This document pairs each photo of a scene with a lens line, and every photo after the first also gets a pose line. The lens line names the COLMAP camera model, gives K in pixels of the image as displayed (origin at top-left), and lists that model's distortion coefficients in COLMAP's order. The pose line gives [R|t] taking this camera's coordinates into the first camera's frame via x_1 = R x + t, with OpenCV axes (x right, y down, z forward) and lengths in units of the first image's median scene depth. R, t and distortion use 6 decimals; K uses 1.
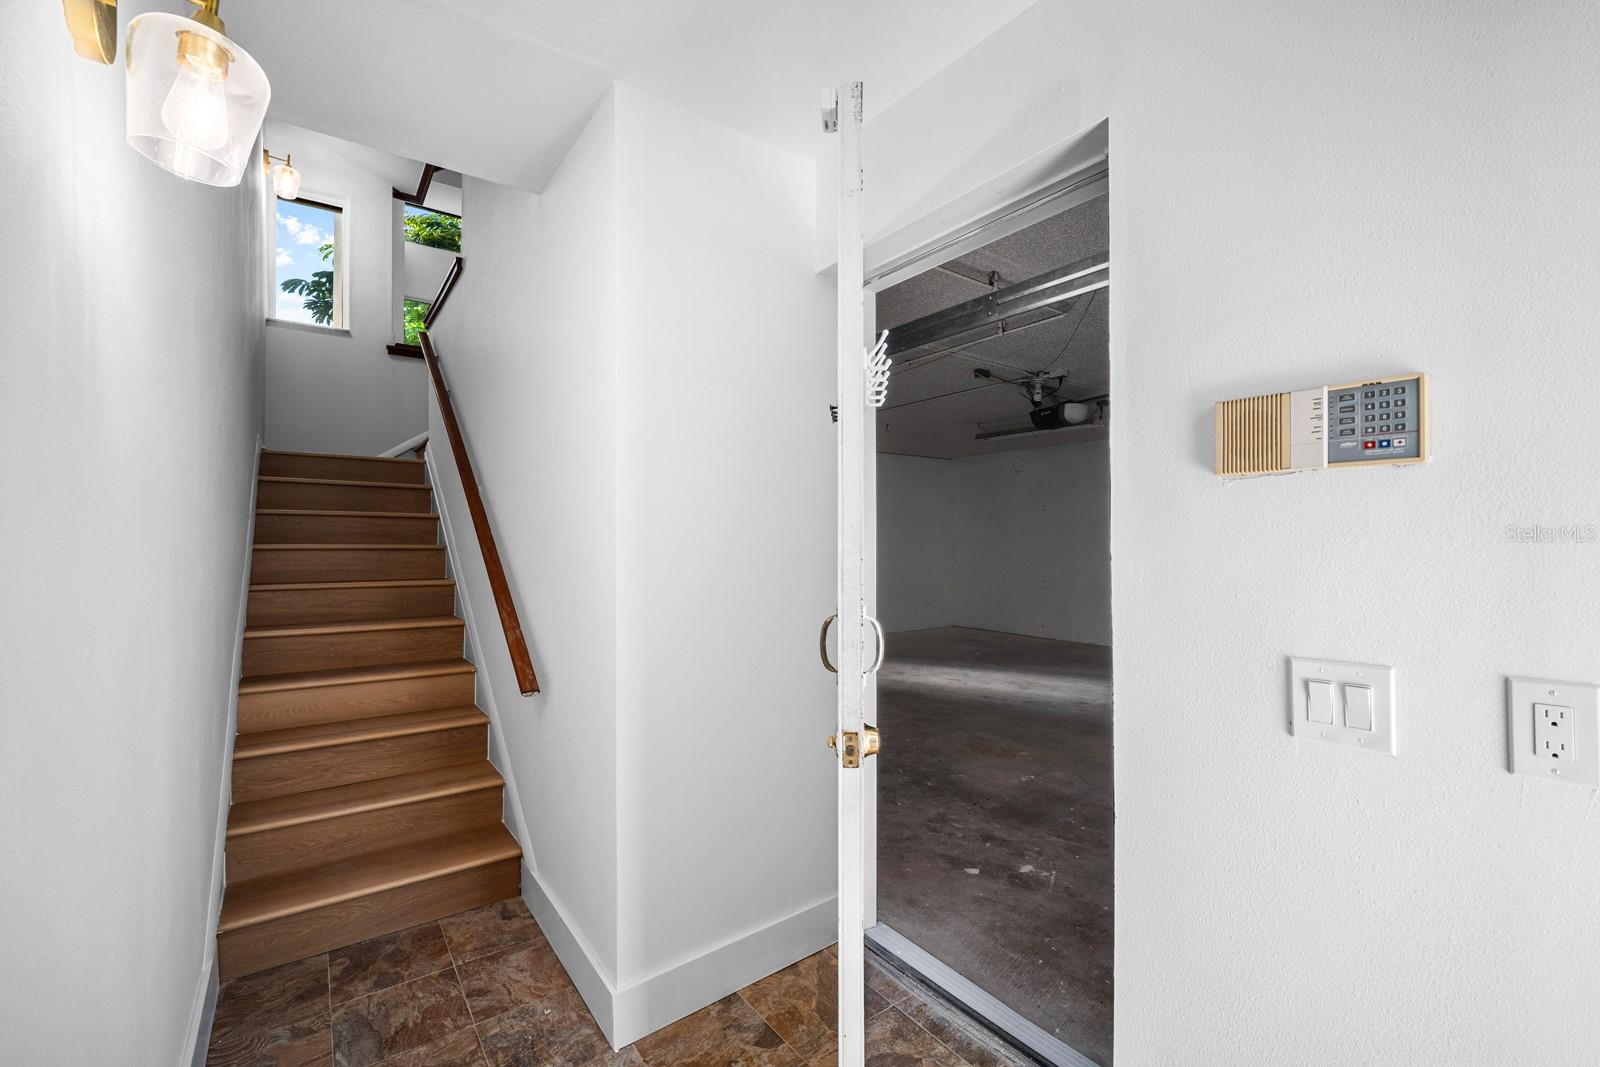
lens RADIAL K [[669.0, 0, 773.2], [0, 669.0, 548.2], [0, 0, 1]] dist [-0.003812, -0.000322]
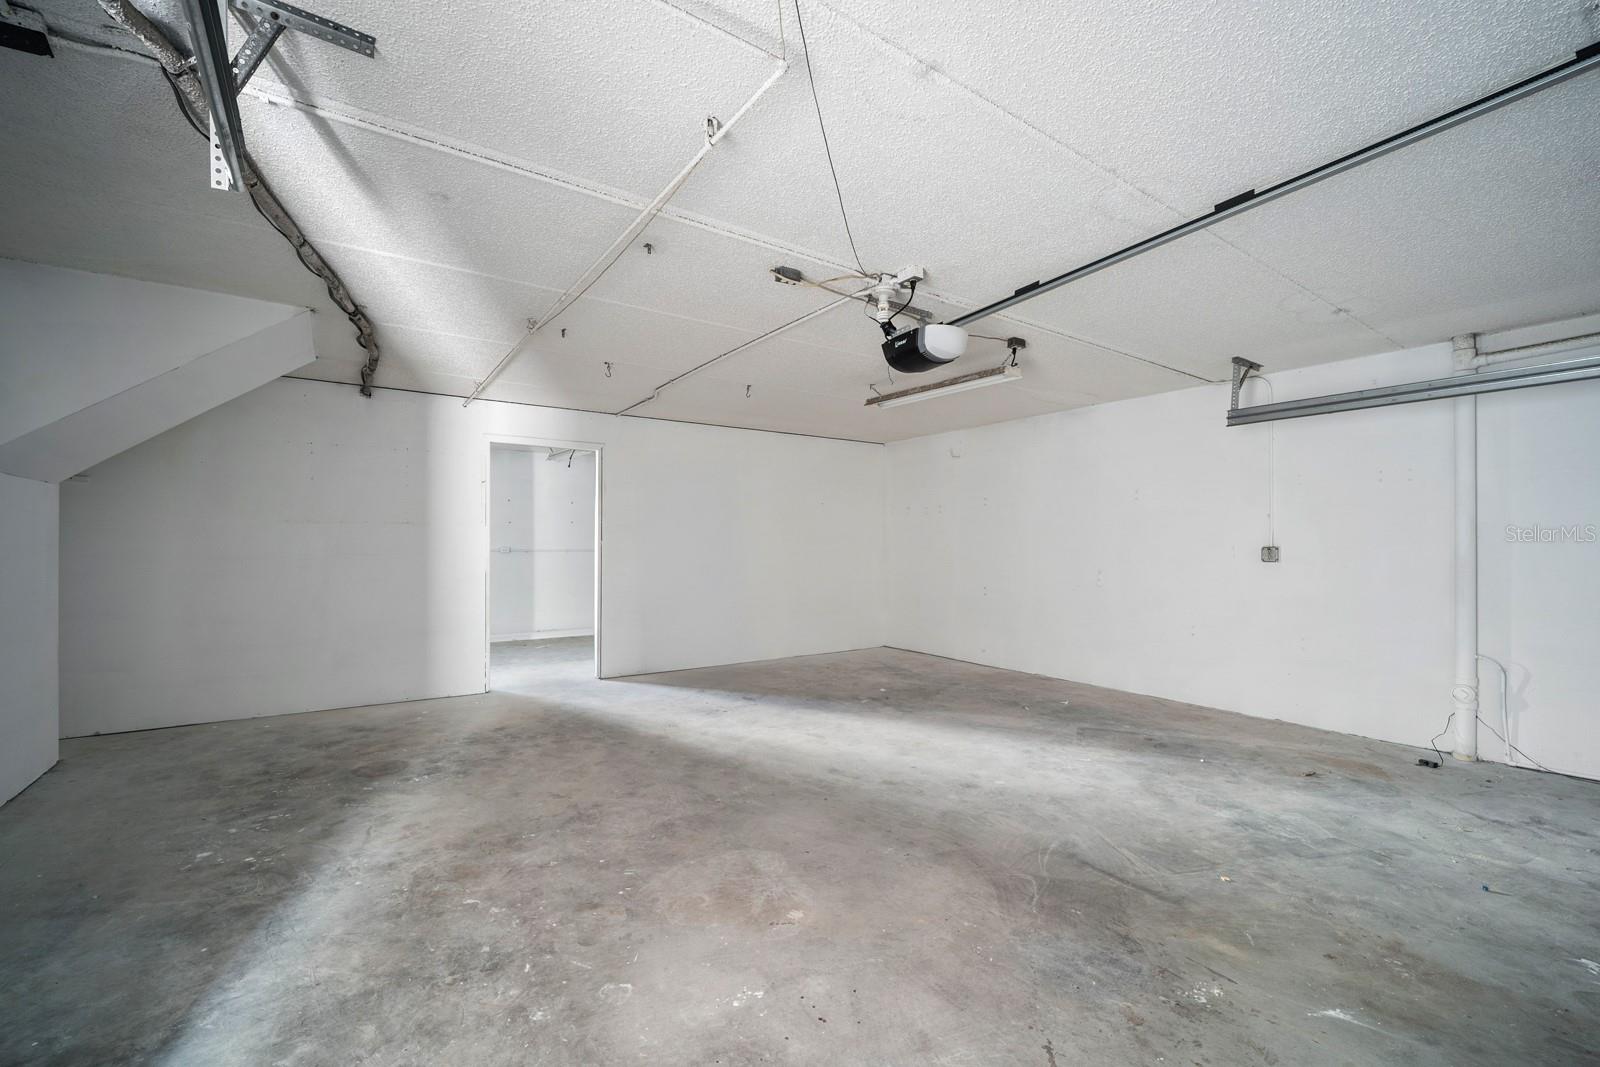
lens RADIAL K [[669.0, 0, 773.2], [0, 669.0, 548.2], [0, 0, 1]] dist [-0.003812, -0.000322]
pose [[0.999758, 0.003222, -0.021748, 0.311829], [-0.003326, 0.999983, -0.004766, -0.000485], [0.021732, 0.004838, 0.999752, 0.367675]]
